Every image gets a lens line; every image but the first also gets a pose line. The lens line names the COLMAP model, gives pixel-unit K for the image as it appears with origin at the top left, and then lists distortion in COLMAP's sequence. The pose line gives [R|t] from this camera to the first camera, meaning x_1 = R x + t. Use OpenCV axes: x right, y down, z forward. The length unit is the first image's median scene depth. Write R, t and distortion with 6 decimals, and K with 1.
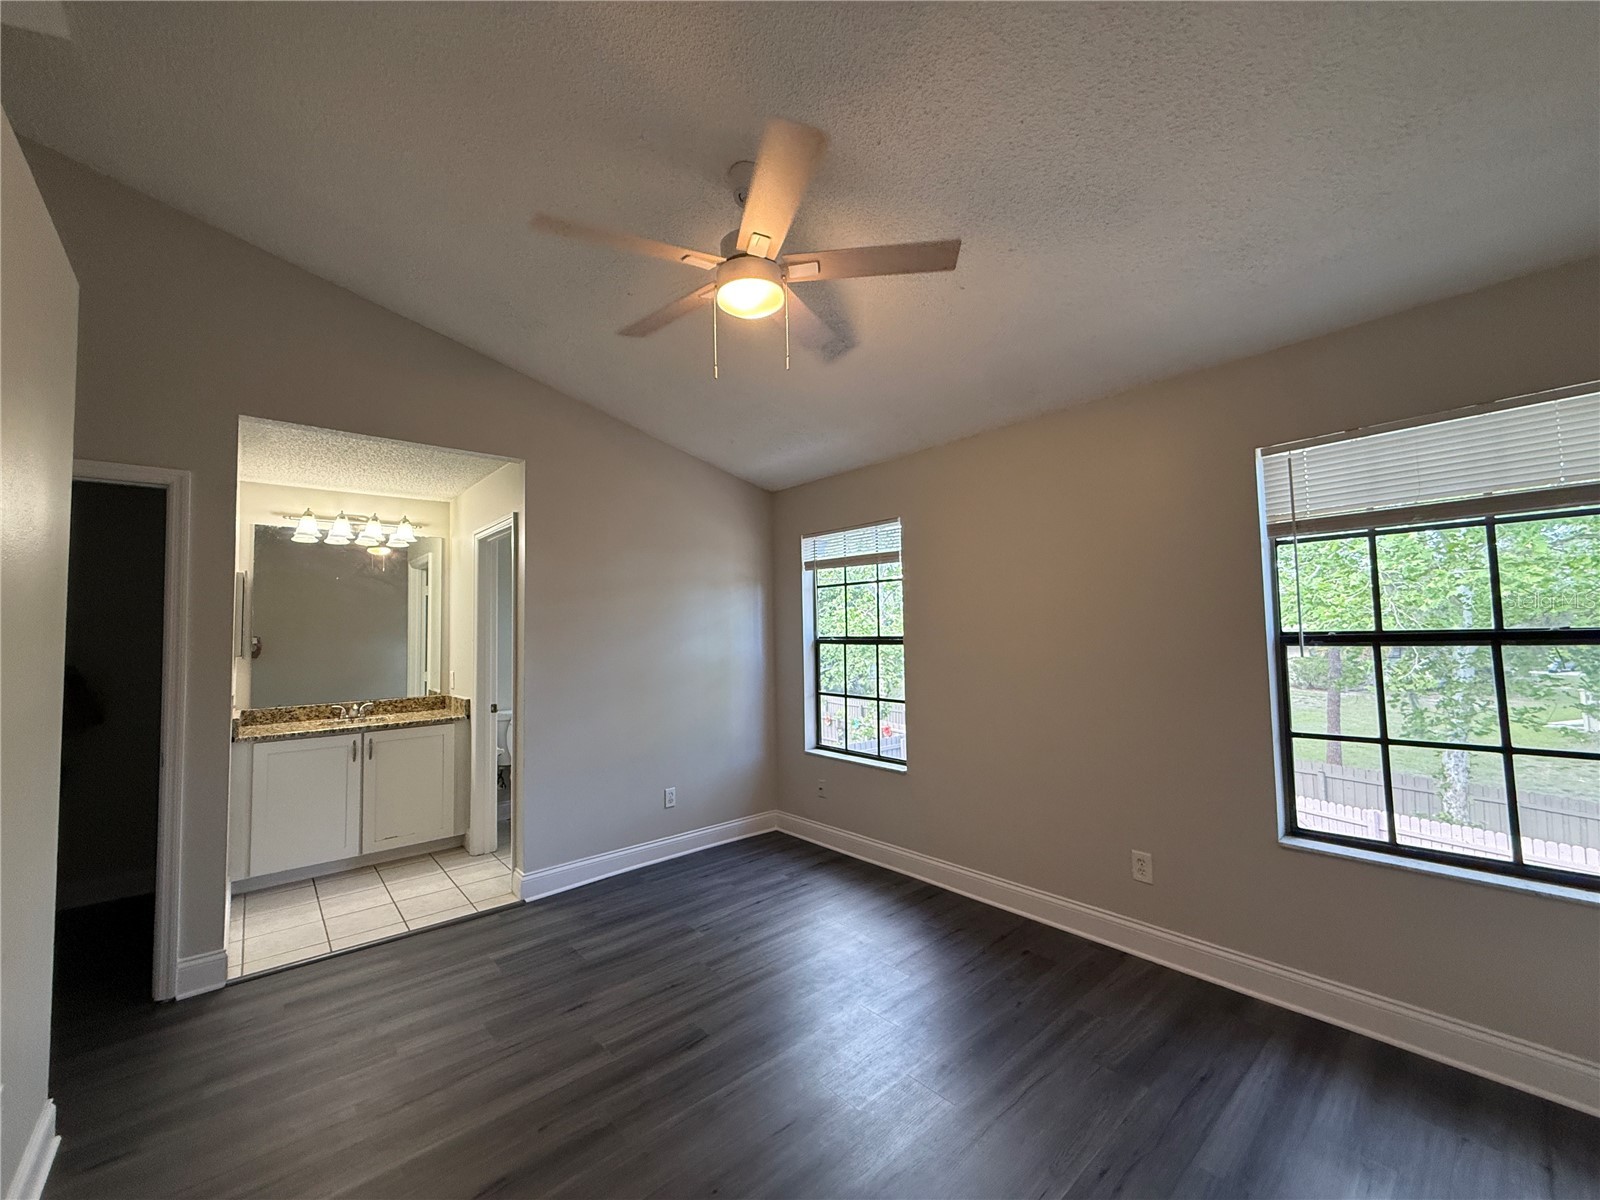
lens RADIAL K [[638.9, 0, 800.0], [0, 638.9, 600.0], [0, 0, 1]] dist [-0.001572, -0.000393]
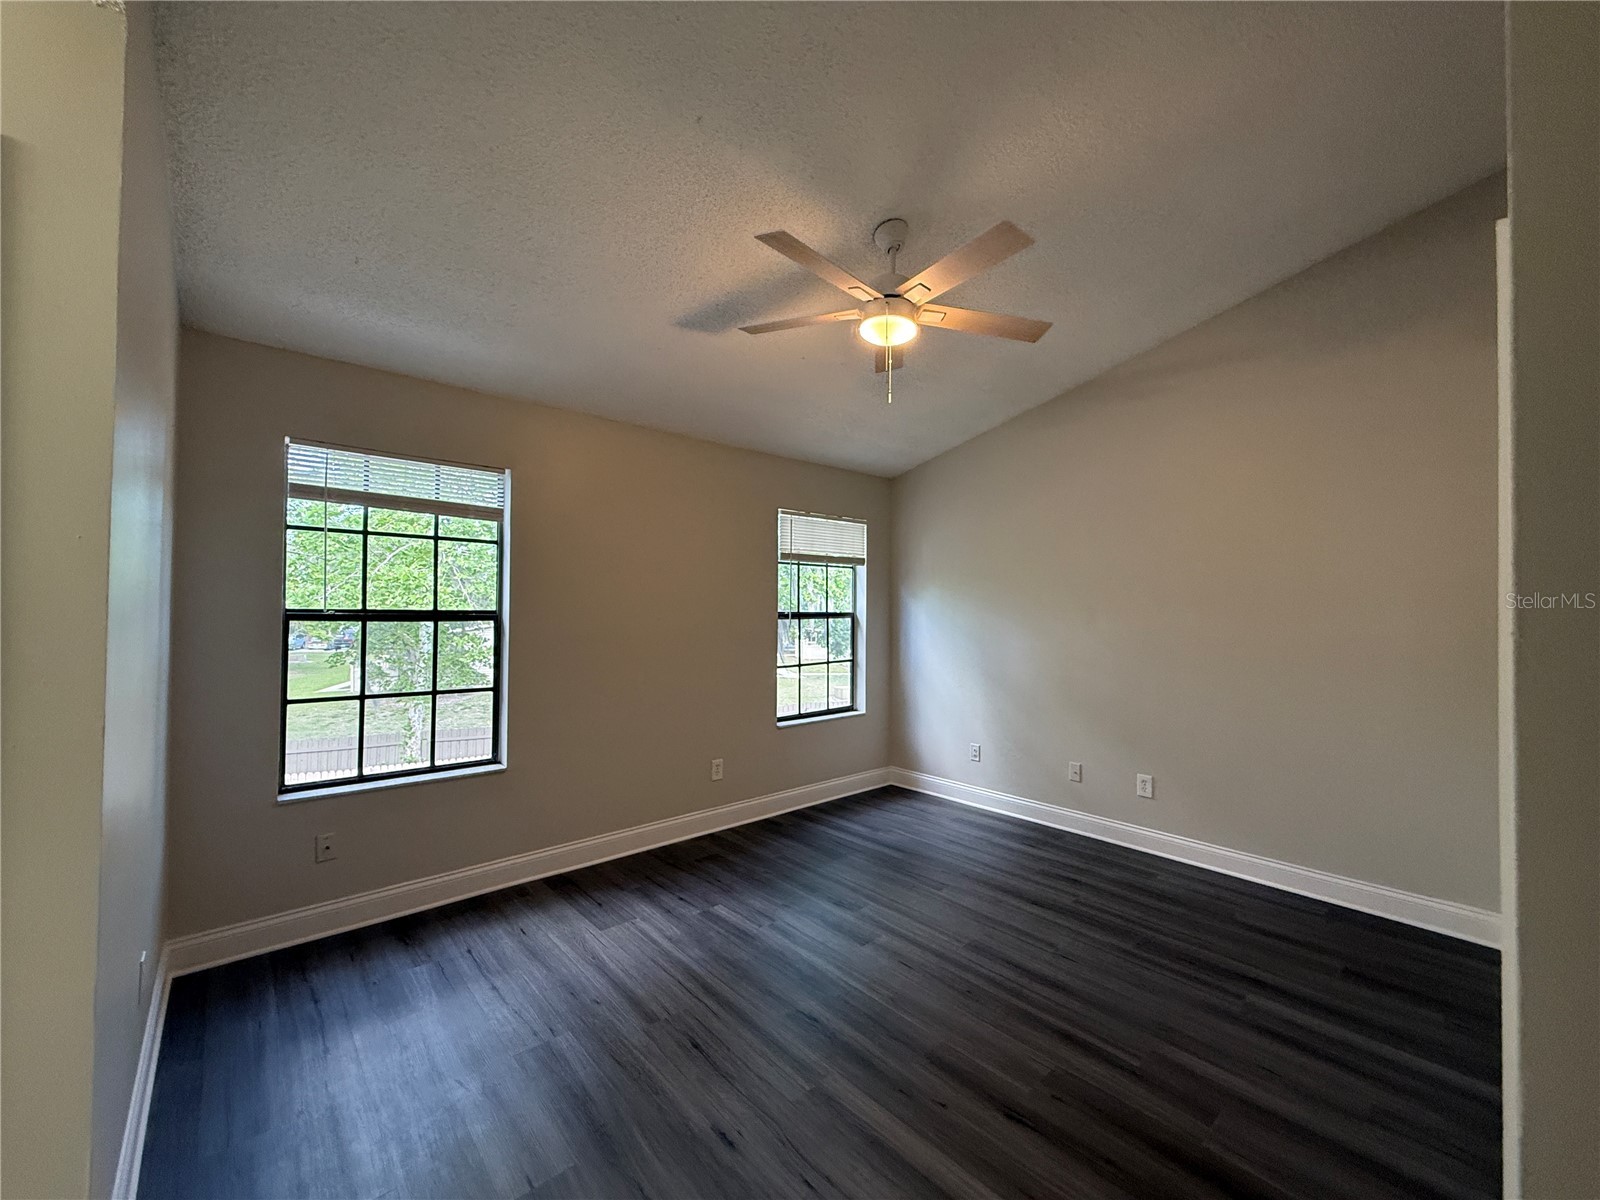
lens RADIAL K [[641.0, 0, 791.7], [0, 641.0, 596.7], [0, 0, 1]] dist [-0.000890, -0.000378]
pose [[-0.018003, 0.034453, 0.999244, -0.706378], [-0.064693, 0.997272, -0.035551, 0.044599], [-0.997743, -0.065284, -0.015725, 0.644451]]
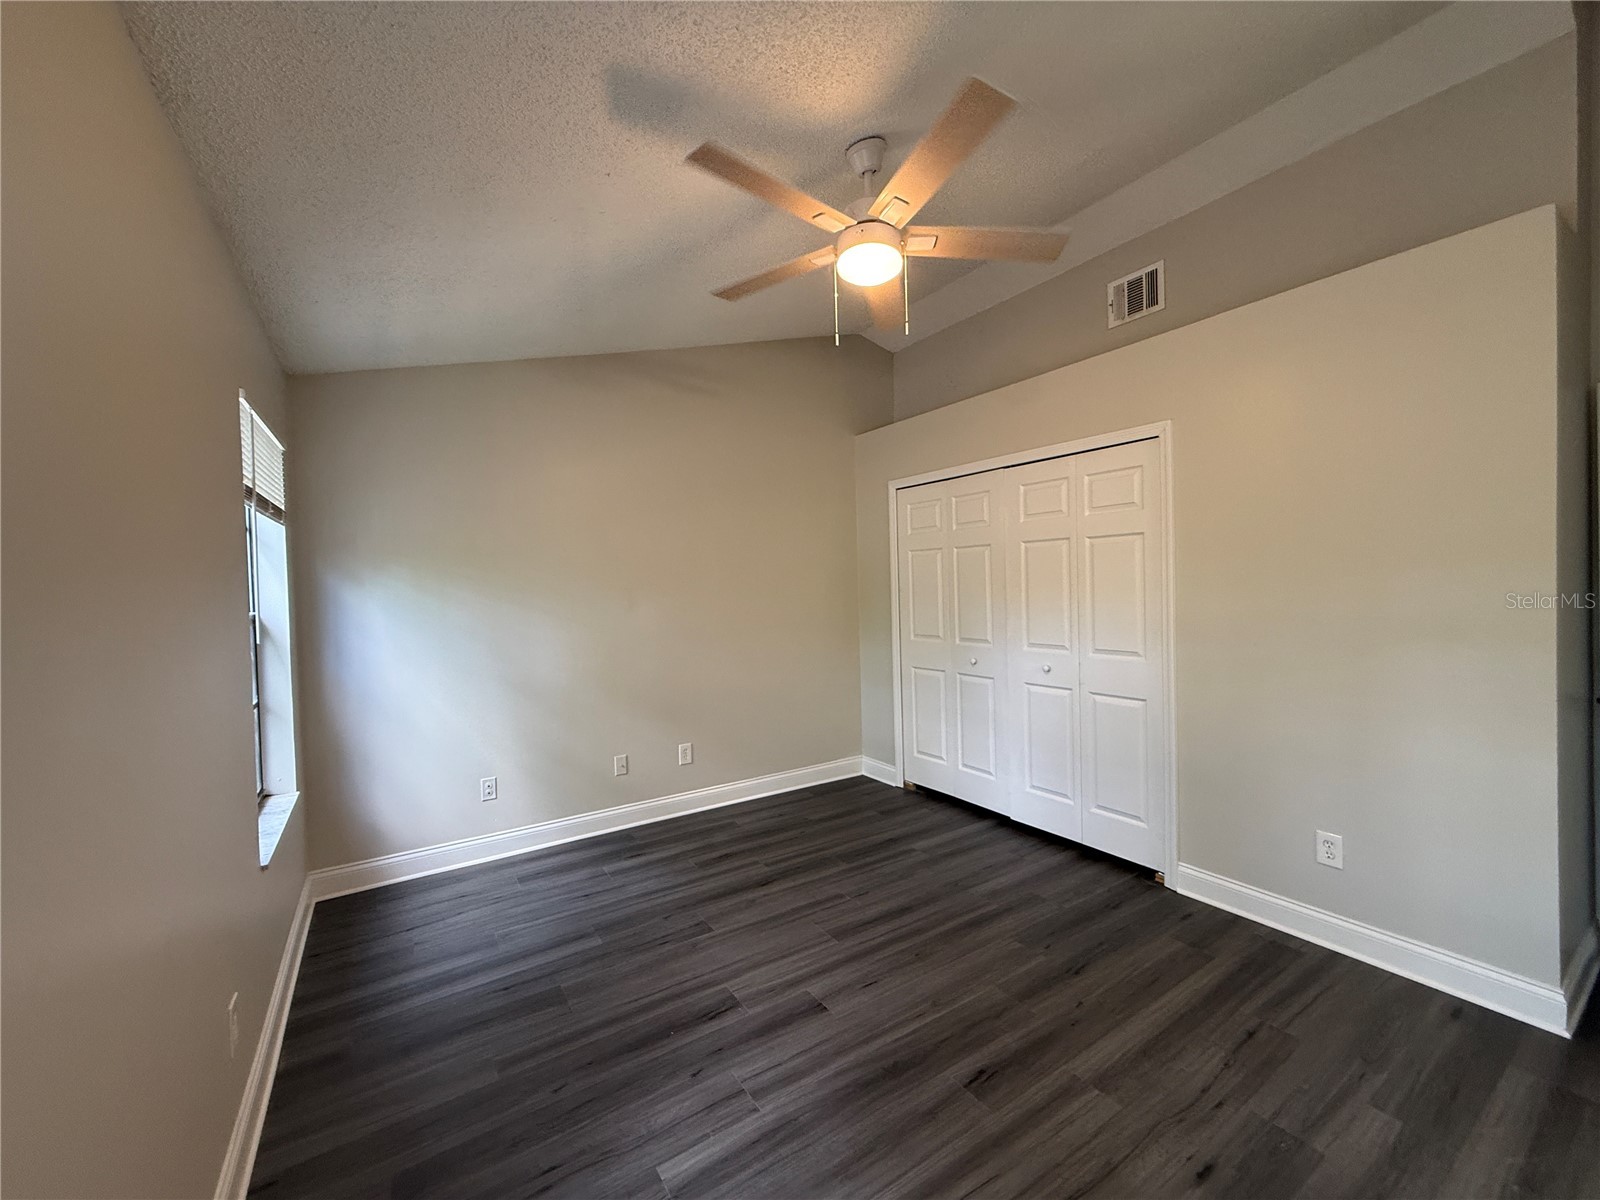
lens RADIAL K [[641.0, 0, 791.7], [0, 641.0, 596.7], [0, 0, 1]] dist [-0.000890, -0.000378]
pose [[-0.990440, 0.041763, 0.131473, -0.036843], [0.036406, 0.998416, -0.042891, 0.055103], [-0.133056, -0.037694, -0.990391, 1.119905]]
